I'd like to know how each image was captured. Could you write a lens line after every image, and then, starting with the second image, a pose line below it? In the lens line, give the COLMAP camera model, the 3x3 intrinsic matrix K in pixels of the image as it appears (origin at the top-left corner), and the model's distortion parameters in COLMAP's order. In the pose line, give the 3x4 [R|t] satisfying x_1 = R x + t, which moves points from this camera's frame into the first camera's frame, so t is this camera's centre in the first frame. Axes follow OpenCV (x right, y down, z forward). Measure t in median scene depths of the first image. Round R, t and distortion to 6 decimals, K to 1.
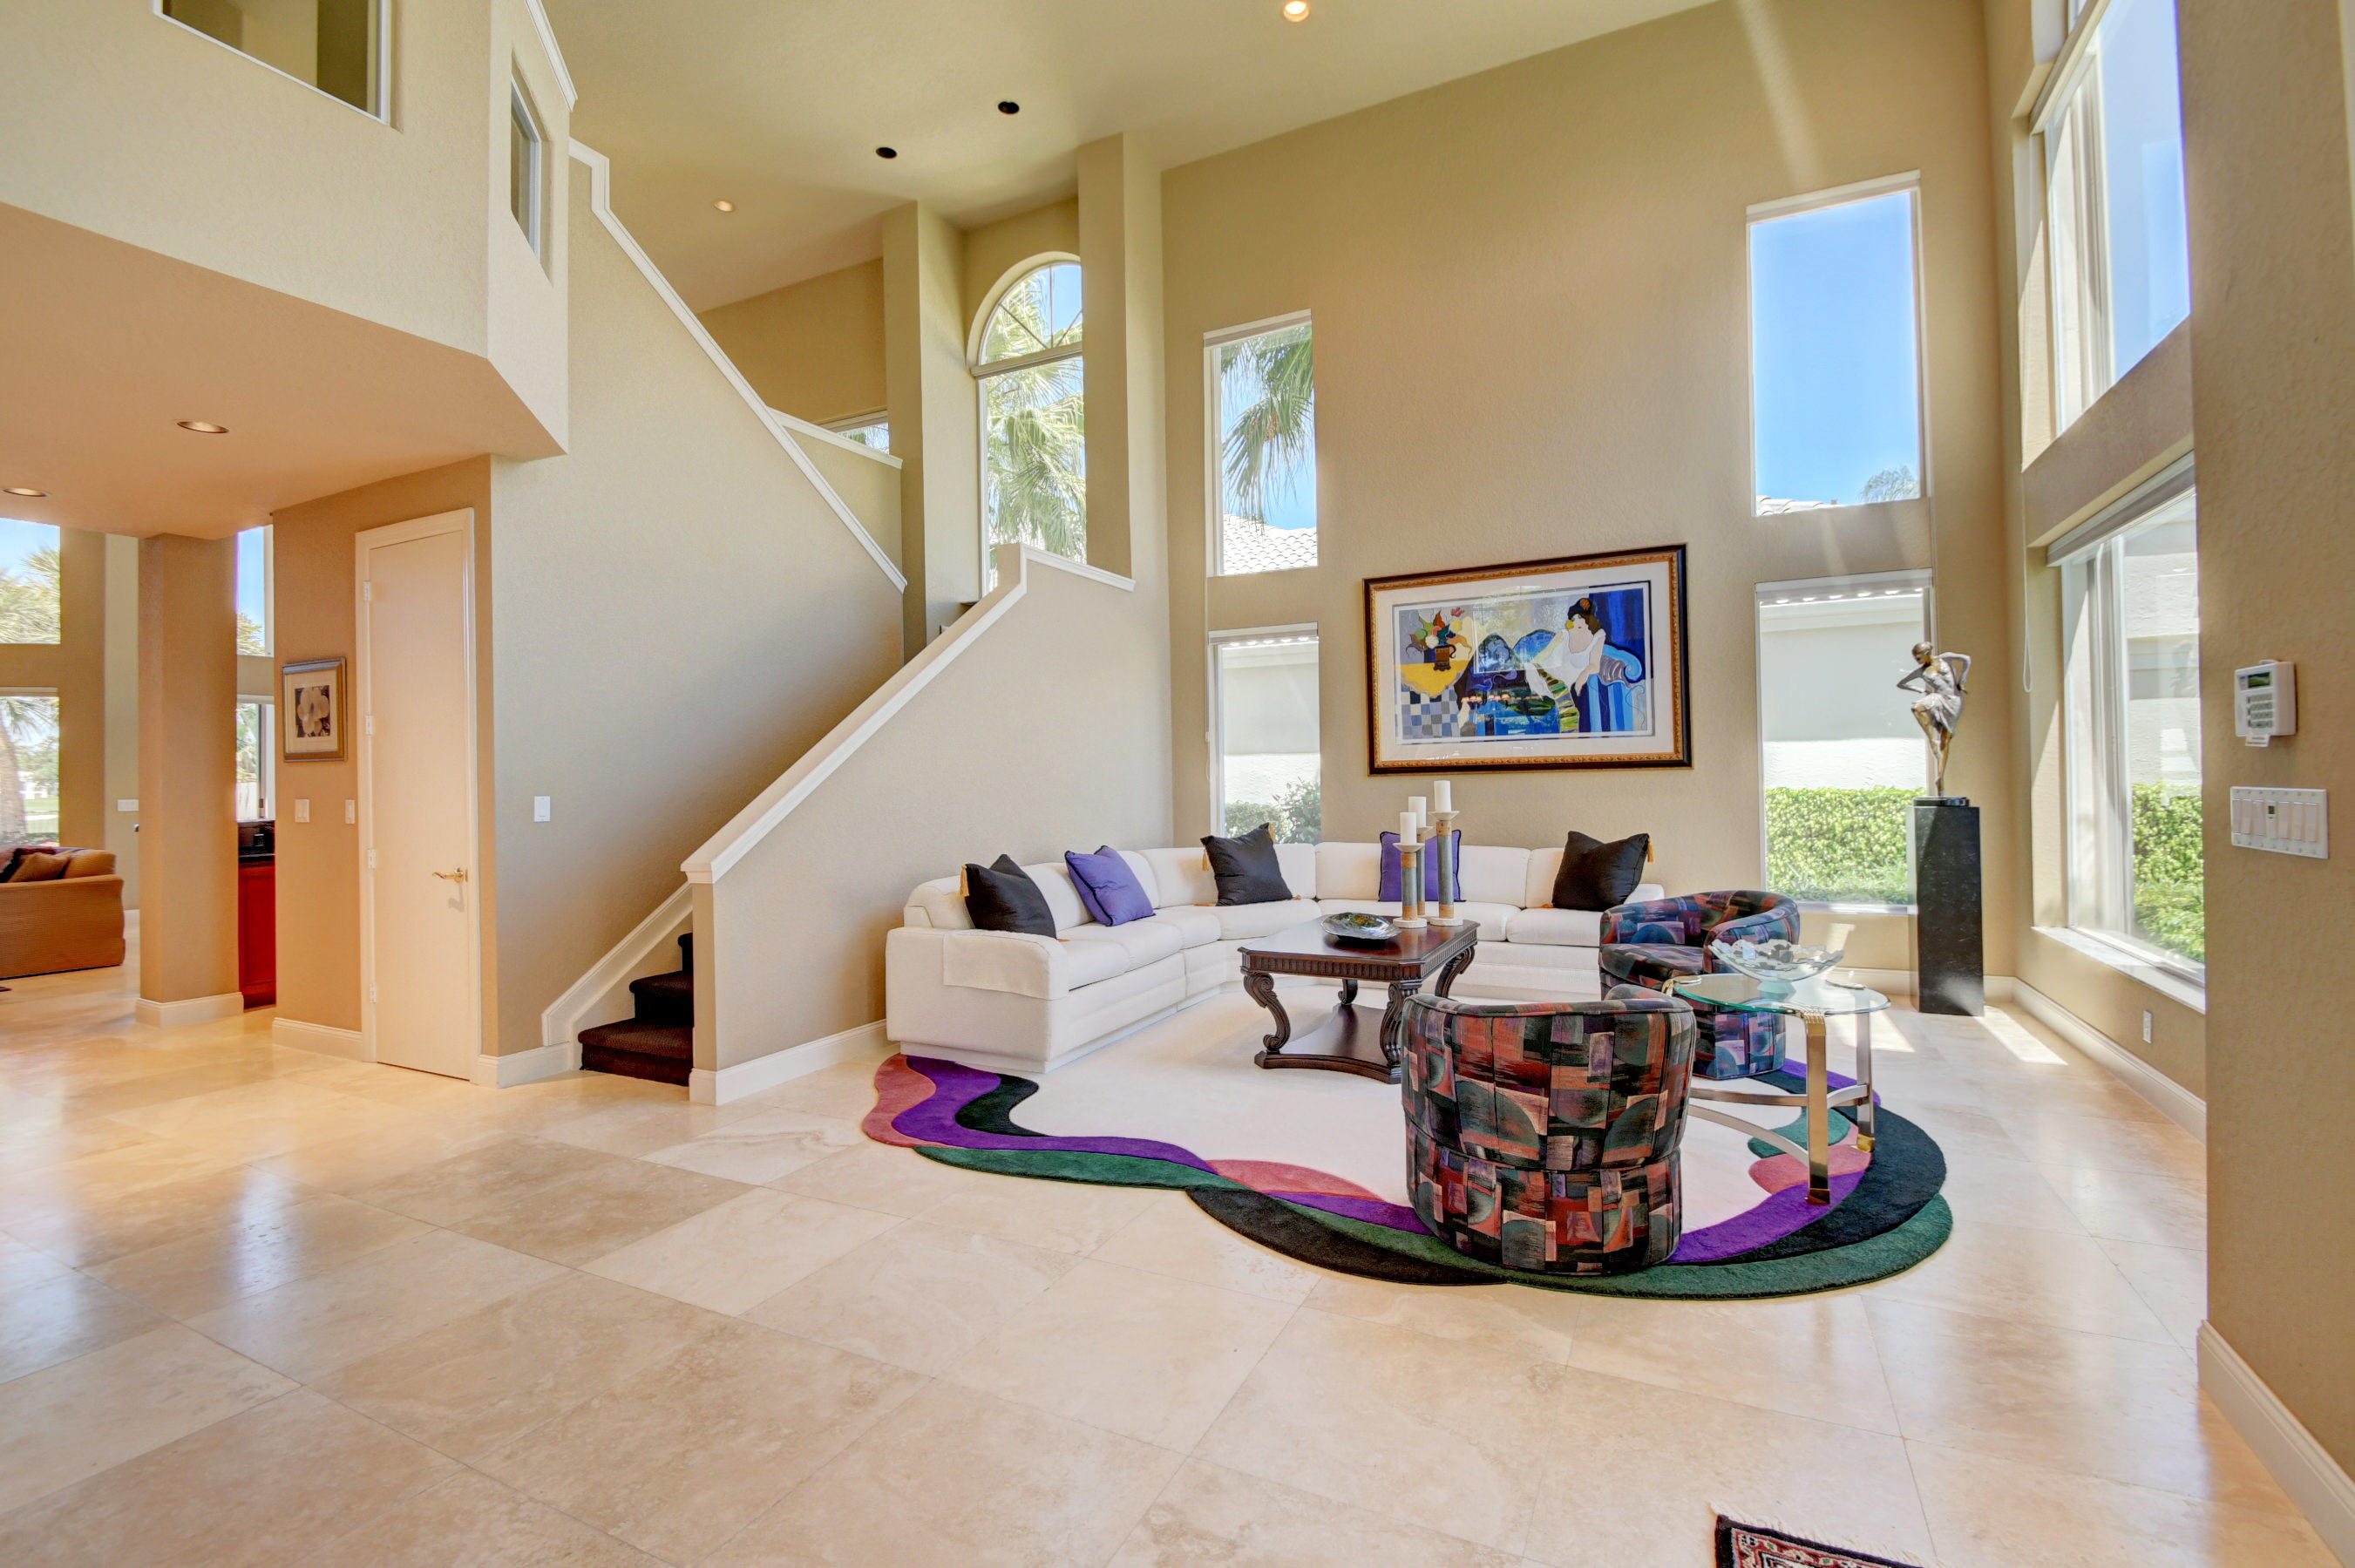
lens RADIAL K [[1032.3, 0, 1191.4], [0, 1032.3, 770.0], [0, 0, 1]] dist [0.008171, -0.013772]
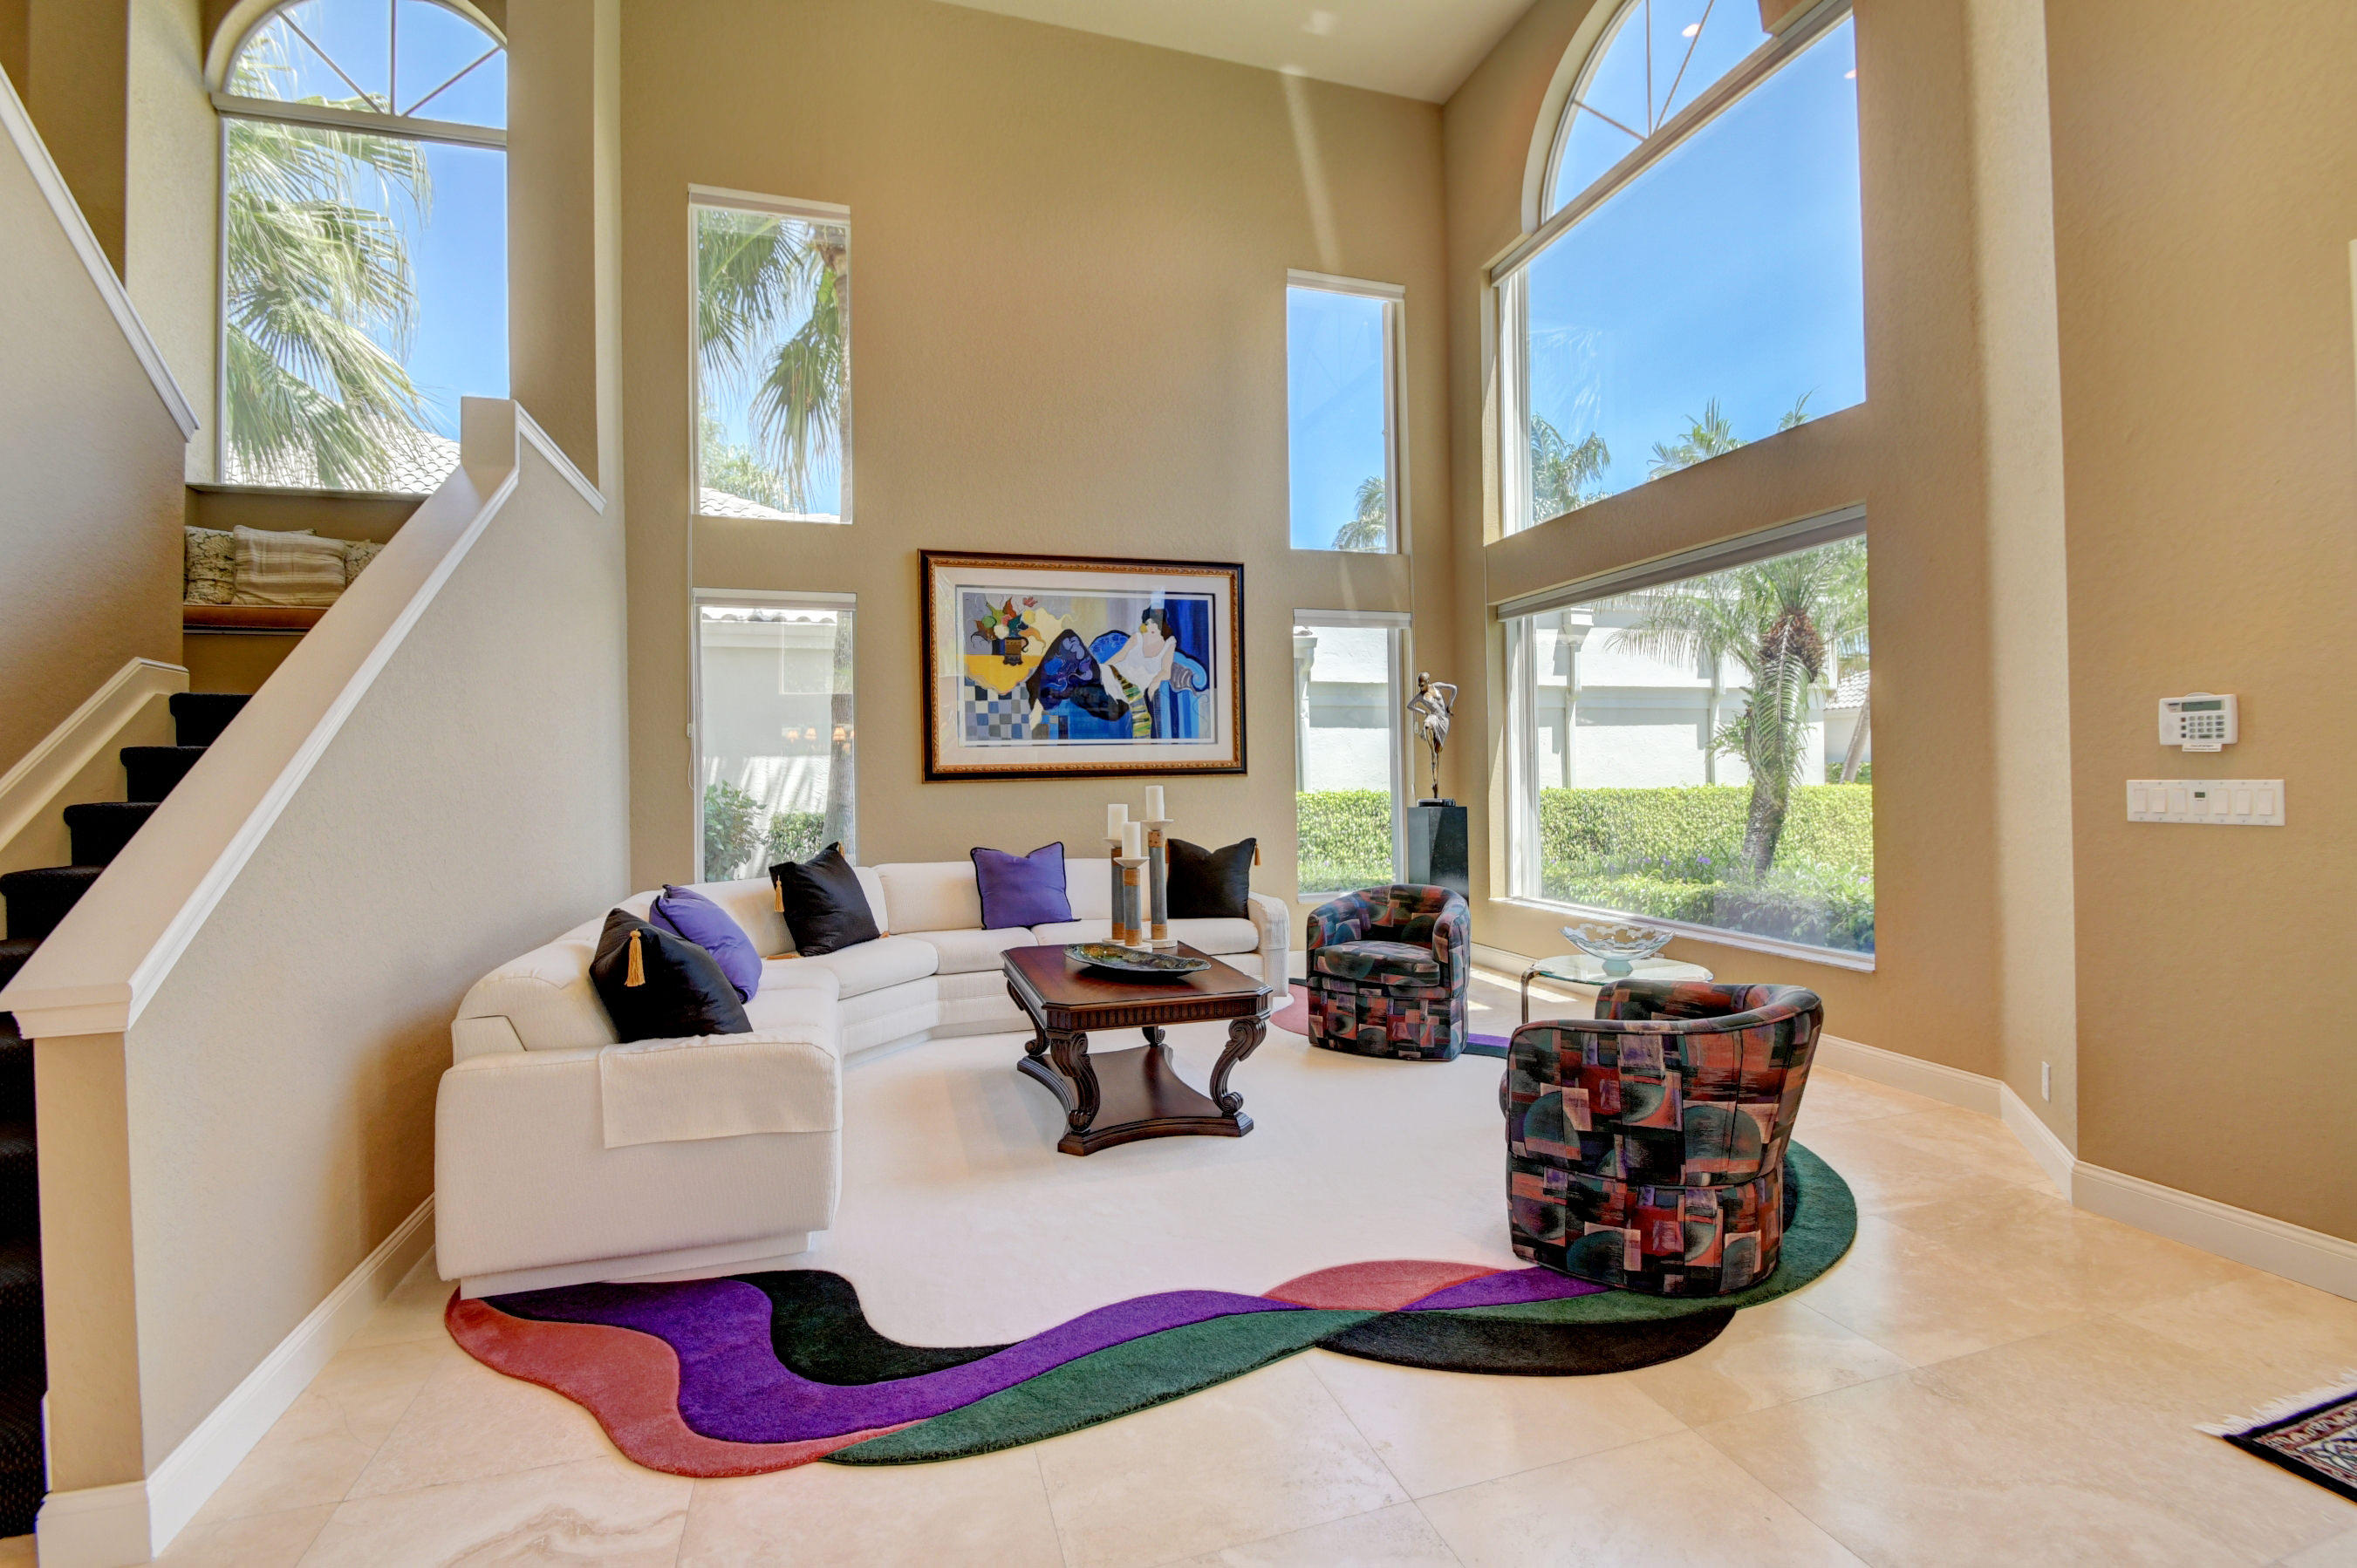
lens RADIAL K [[1033.0, 0, 1192.4], [0, 1033.0, 770.0], [0, 0, 1]] dist [0.008171, -0.013772]
pose [[0.721823, 0.010044, 0.692005, -0.357258], [-0.001357, 0.999913, -0.013098, 0.008643], [-0.692077, 0.008515, 0.721774, 0.332906]]
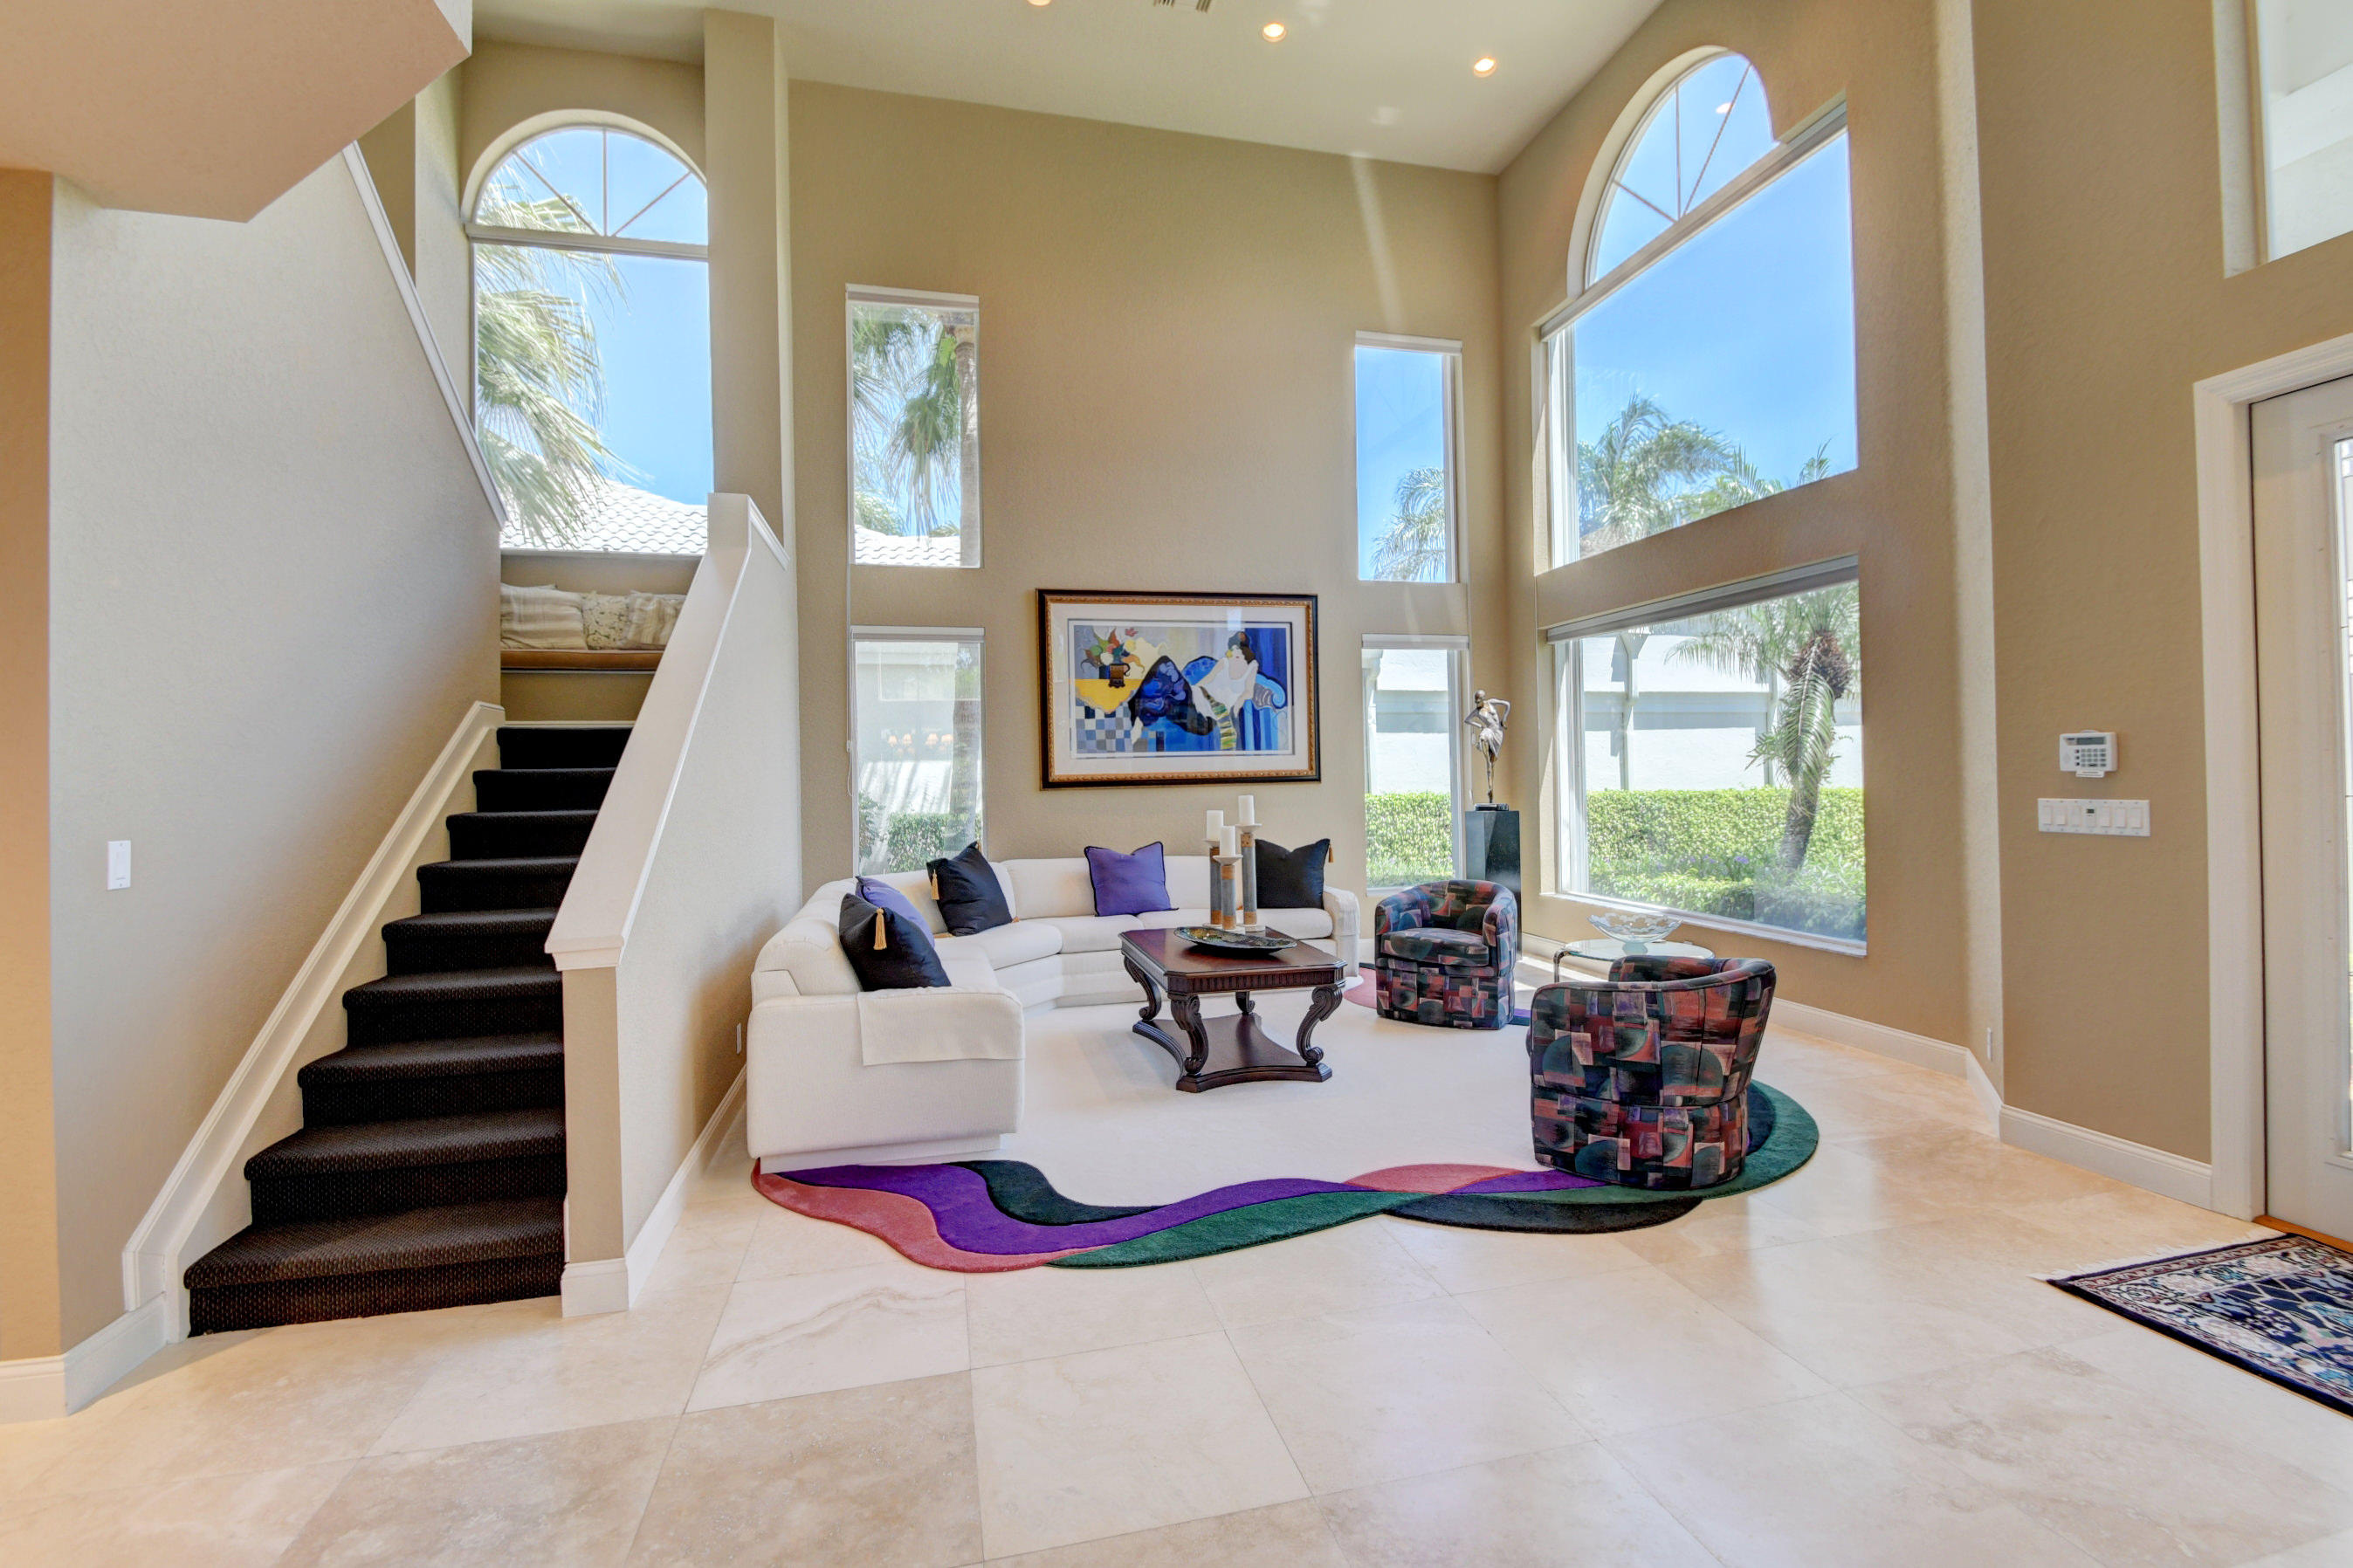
lens RADIAL K [[1032.7, 0, 1191.4], [0, 1032.7, 767.6], [0, 0, 1]] dist [0.008061, -0.014148]
pose [[0.764307, 0.008219, 0.644800, -0.493354], [-0.000971, 0.999932, -0.011595, -0.005938], [-0.644852, 0.008236, 0.764263, 0.221781]]
